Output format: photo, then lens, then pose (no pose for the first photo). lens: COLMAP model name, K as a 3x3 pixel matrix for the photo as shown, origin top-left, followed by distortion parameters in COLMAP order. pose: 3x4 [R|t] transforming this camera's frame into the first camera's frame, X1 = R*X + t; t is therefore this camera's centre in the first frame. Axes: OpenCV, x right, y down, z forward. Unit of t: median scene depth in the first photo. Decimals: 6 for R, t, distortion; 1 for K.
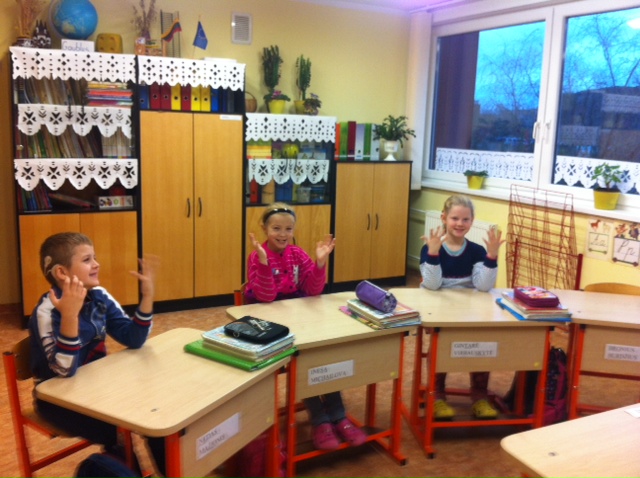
lens RADIAL K [[654.0, 0, 322.5], [0, 654.0, 239.8], [0, 0, 1]] dist [-0.017988, 0.000000]
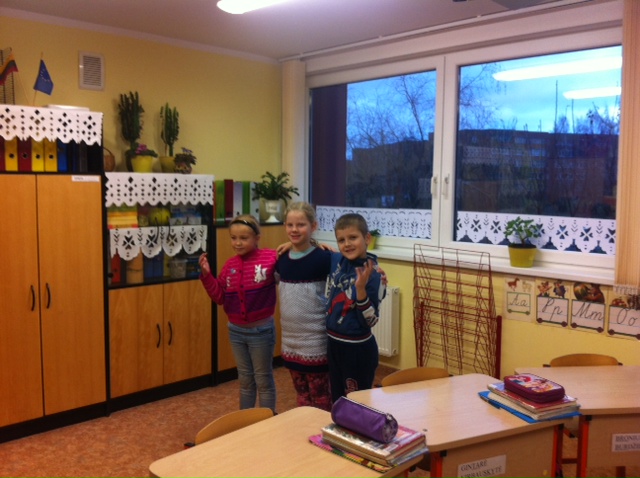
lens RADIAL K [[654.0, 0, 339.6], [0, 654.0, 224.7], [0, 0, 1]] dist [-0.017988, 0.000000]
pose [[0.954366, -0.042846, 0.295550, -0.080006], [0.073638, 0.992859, -0.093849, -0.033196], [-0.289419, 0.111330, 0.950706, 0.156764]]
